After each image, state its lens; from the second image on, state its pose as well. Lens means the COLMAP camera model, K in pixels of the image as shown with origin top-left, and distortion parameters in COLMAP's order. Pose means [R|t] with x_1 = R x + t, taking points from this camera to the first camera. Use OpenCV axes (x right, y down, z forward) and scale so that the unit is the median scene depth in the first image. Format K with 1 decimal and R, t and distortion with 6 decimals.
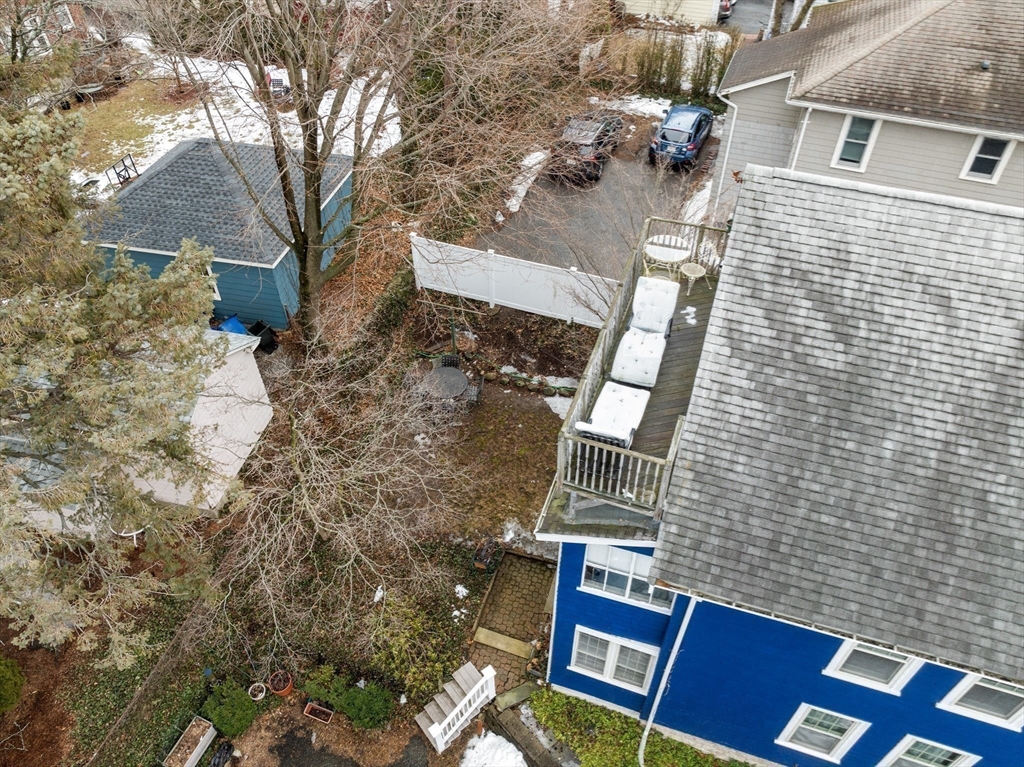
lens RADIAL K [[726.6, 0, 512.0], [0, 726.6, 383.5], [0, 0, 1]] dist [-0.002520, -0.001075]
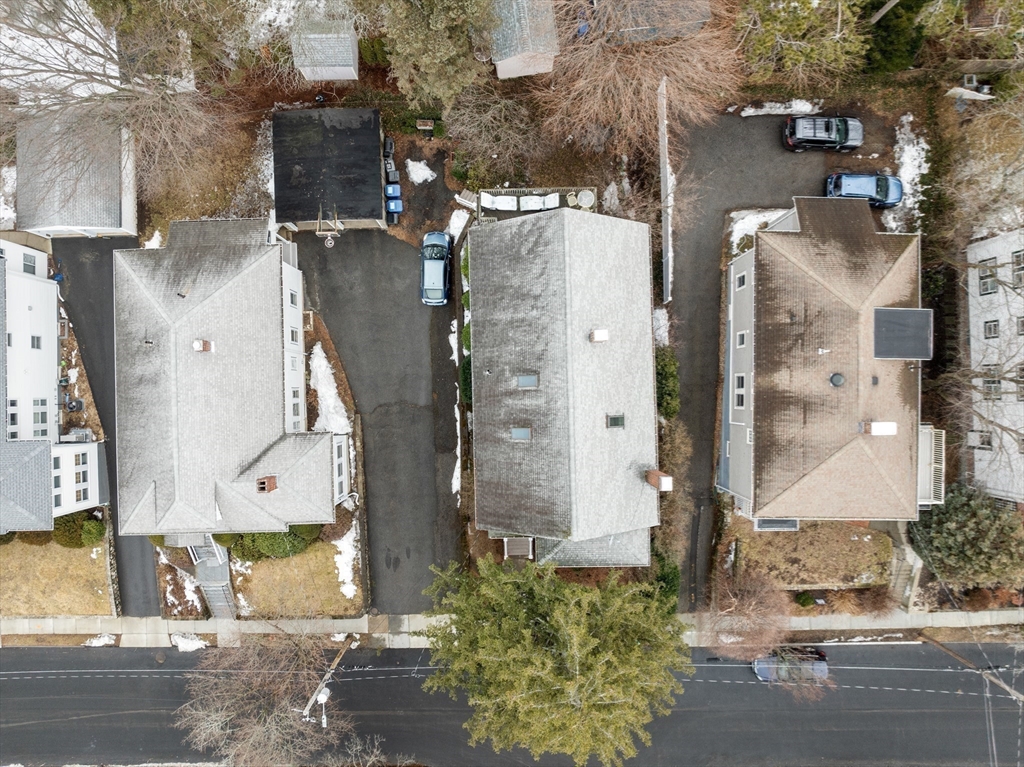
lens RADIAL K [[726.6, 0, 512.0], [0, 726.6, 383.5], [0, 0, 1]] dist [-0.002520, -0.001075]
pose [[0.342407, 0.939538, -0.005025, 0.568469], [-0.654541, 0.242372, 0.716123, -1.298671], [0.674043, -0.241917, 0.697956, -0.916302]]
